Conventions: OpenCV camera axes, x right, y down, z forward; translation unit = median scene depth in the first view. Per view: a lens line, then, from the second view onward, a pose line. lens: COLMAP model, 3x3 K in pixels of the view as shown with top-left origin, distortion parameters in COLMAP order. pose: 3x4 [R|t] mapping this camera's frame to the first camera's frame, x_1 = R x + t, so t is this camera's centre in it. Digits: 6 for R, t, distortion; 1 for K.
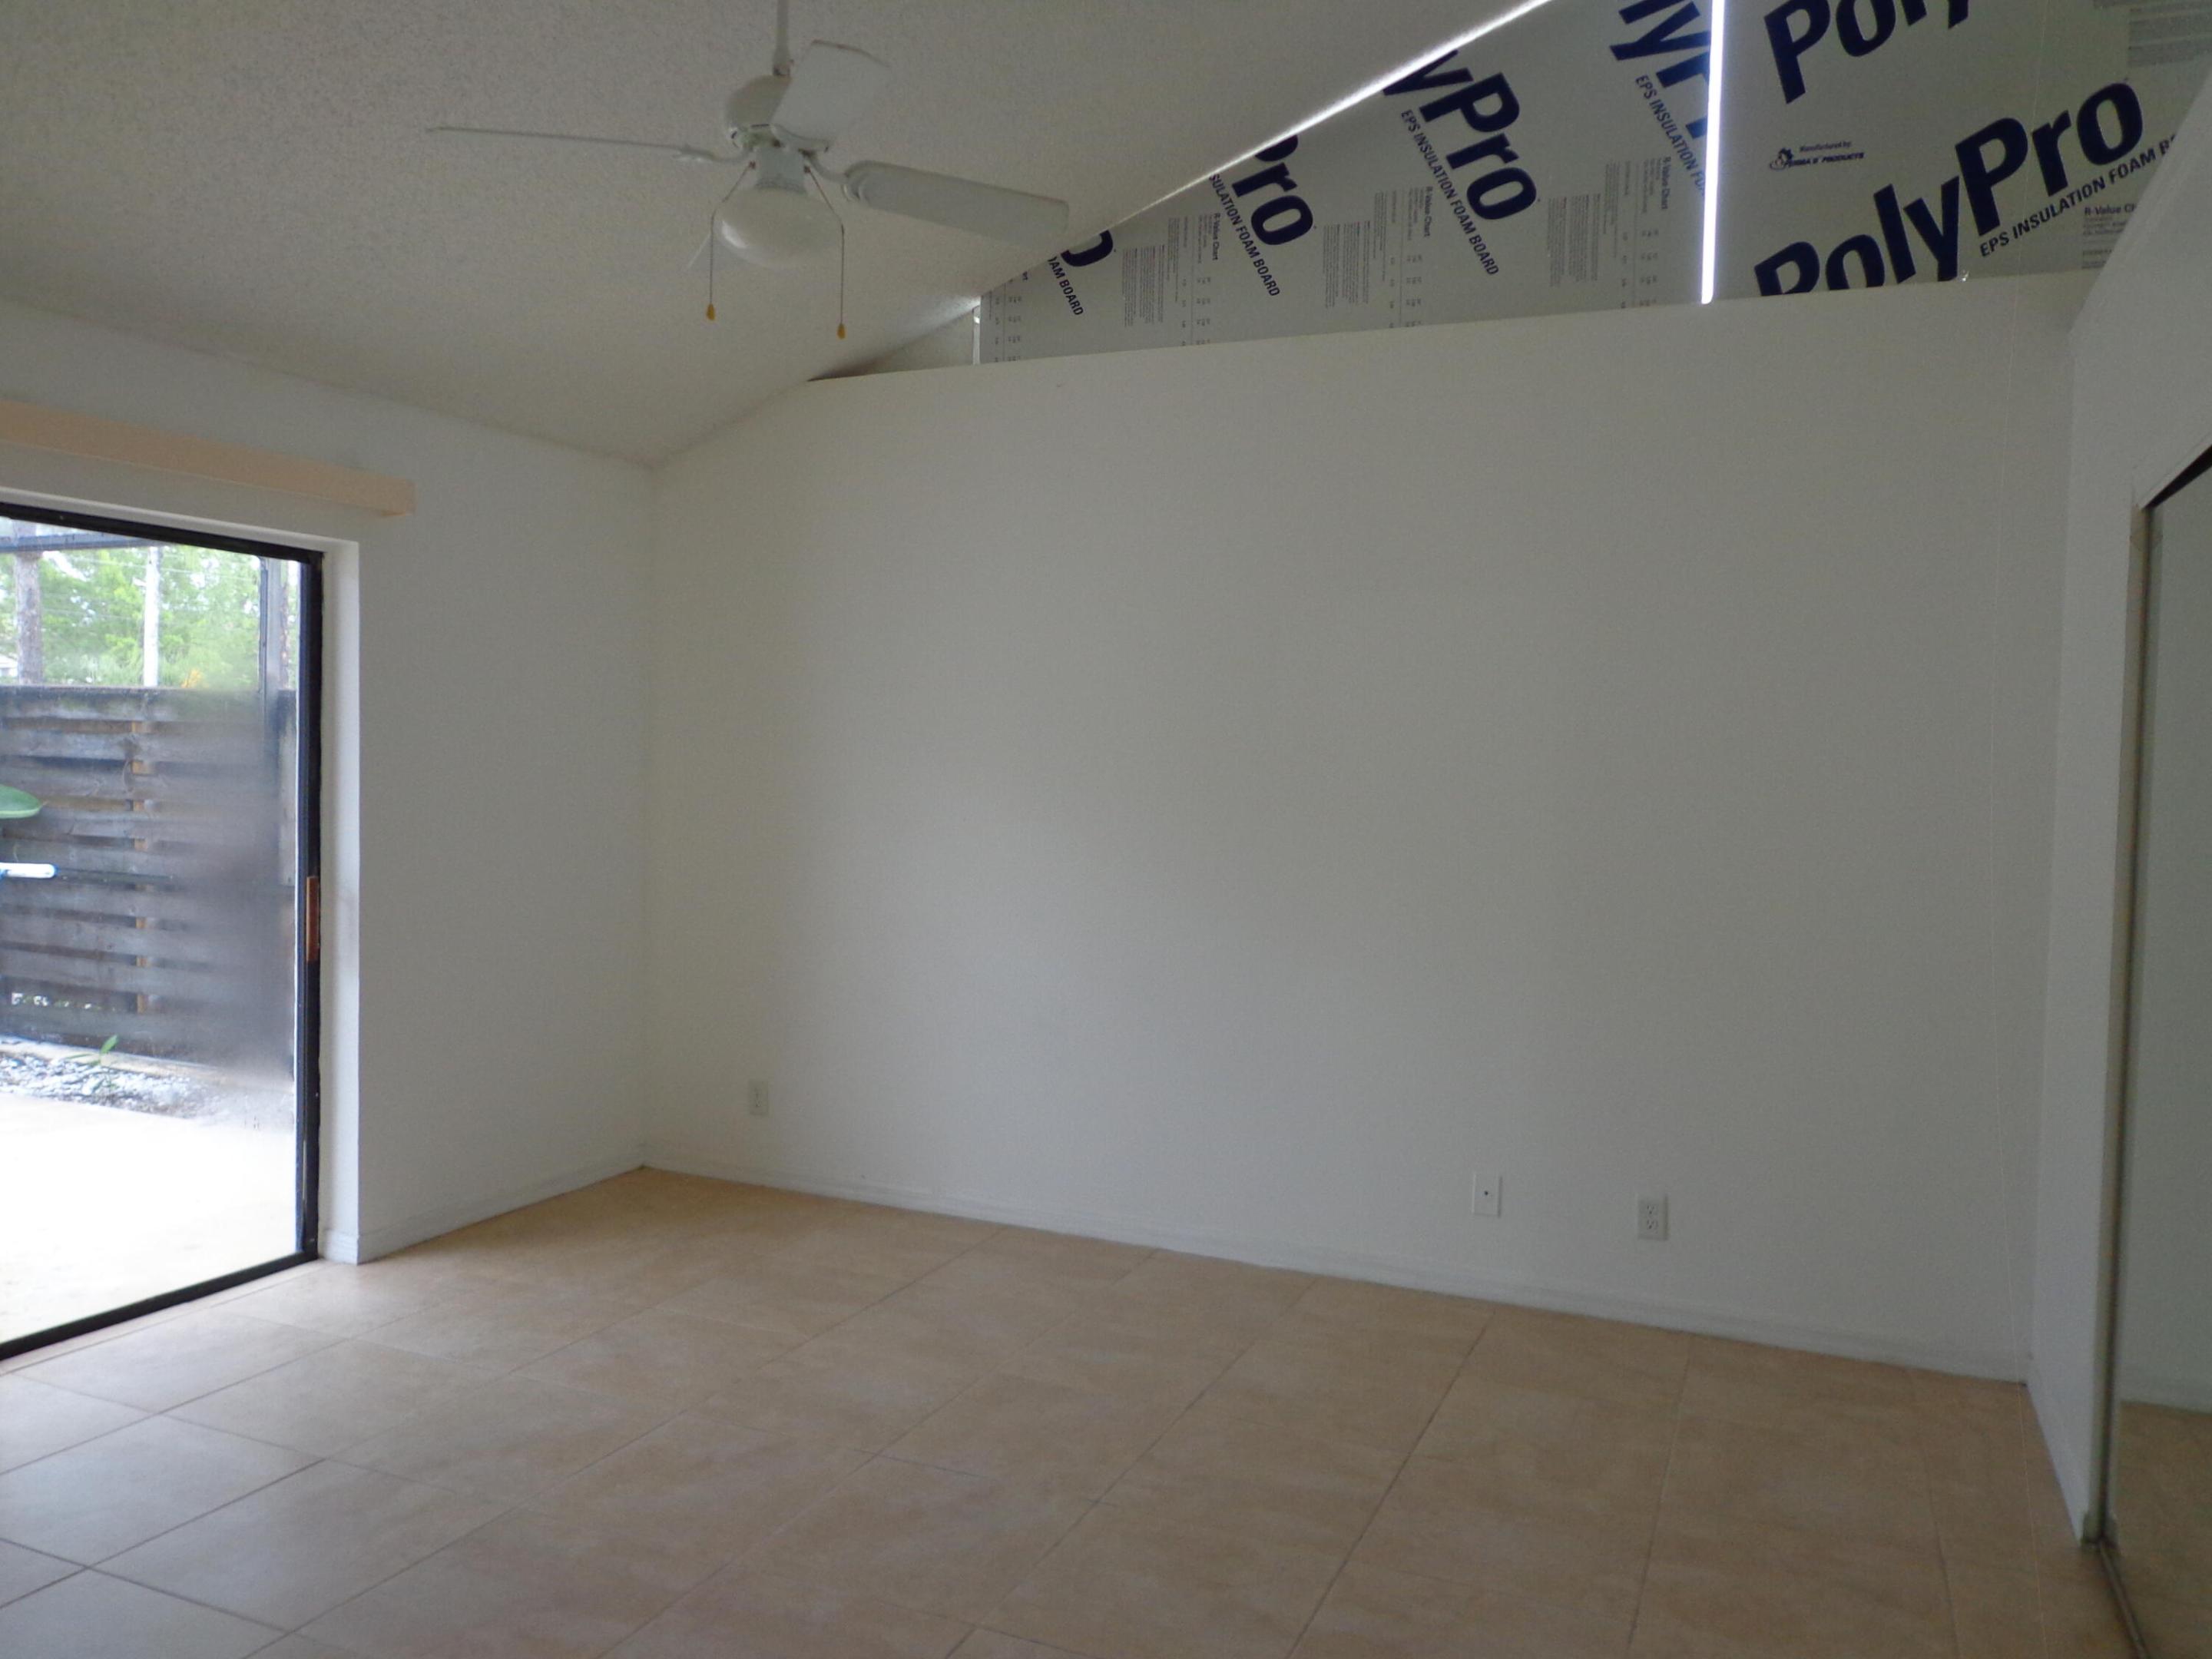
lens RADIAL K [[1648.9, 0, 1106.0], [0, 1648.9, 829.5], [0, 0, 1]] dist [0.002528, -0.000986]
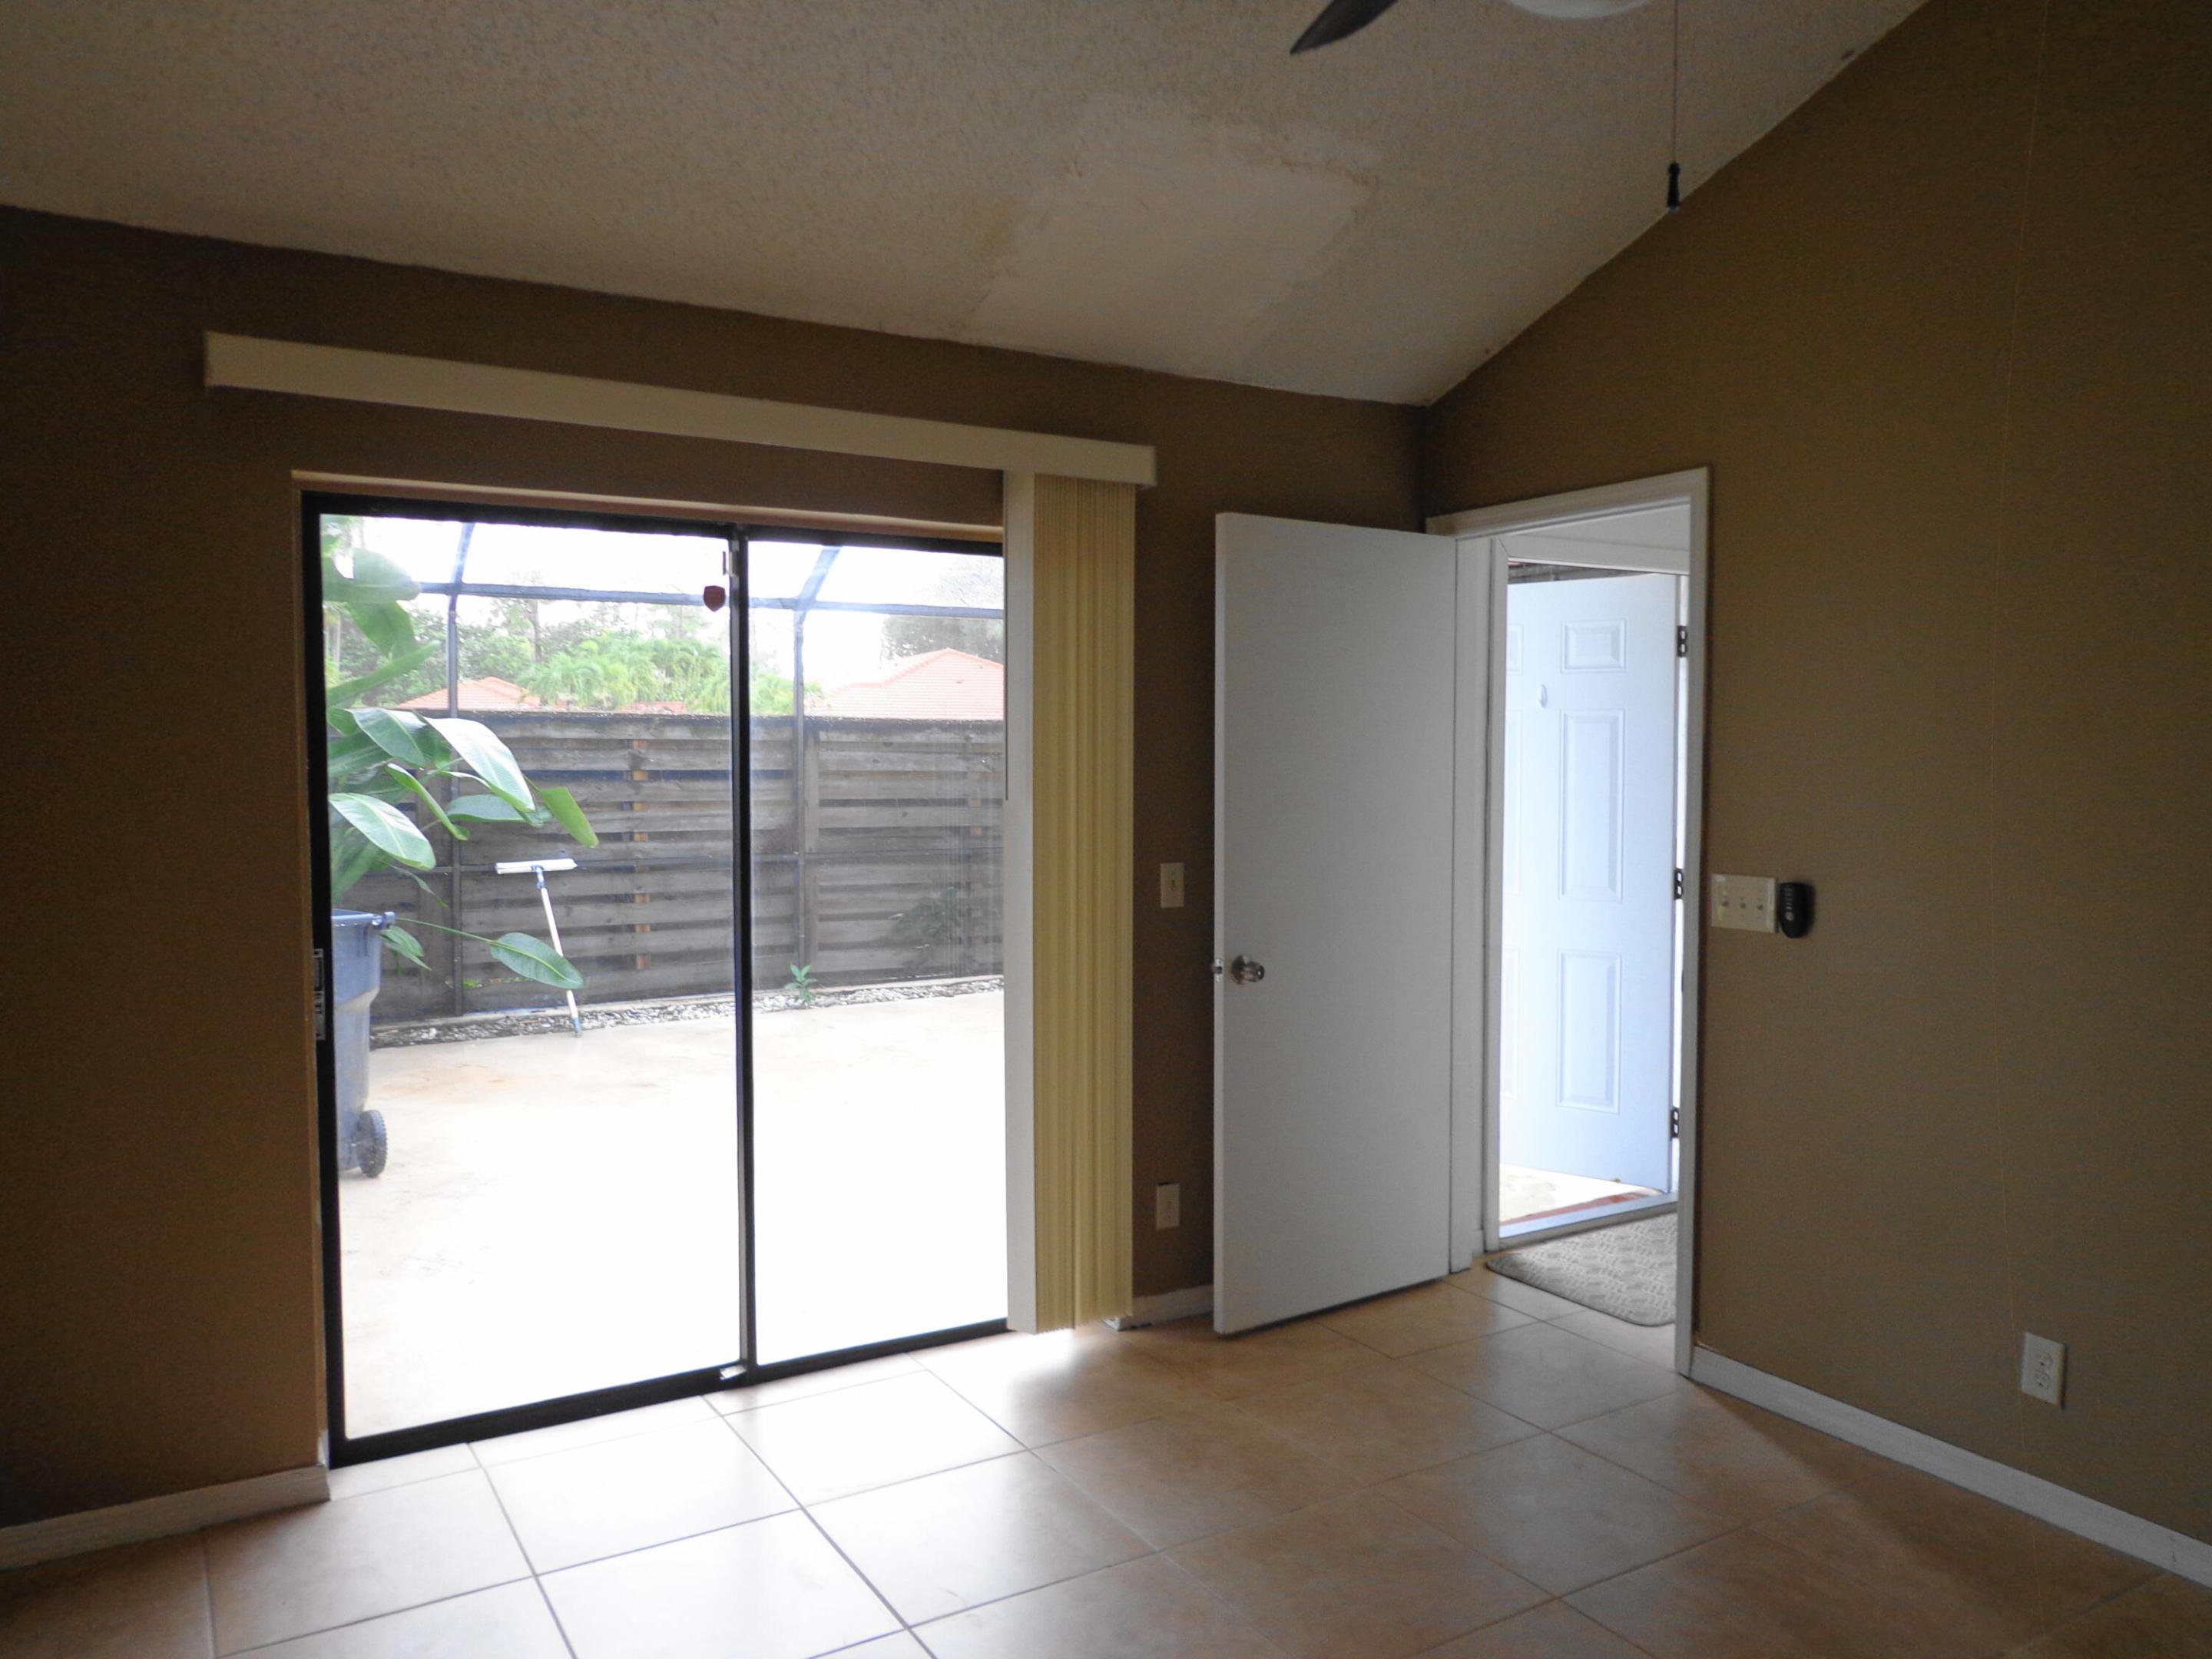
lens RADIAL K [[1593.9, 0, 1106.0], [0, 1593.9, 829.5], [0, 0, 1]] dist [-0.056204, 0.057301]
pose [[0.573142, -0.071317, 0.816347, -1.371247], [0.048455, 0.997412, 0.053115, -0.043435], [-0.818022, 0.009114, 0.575114, 0.007065]]
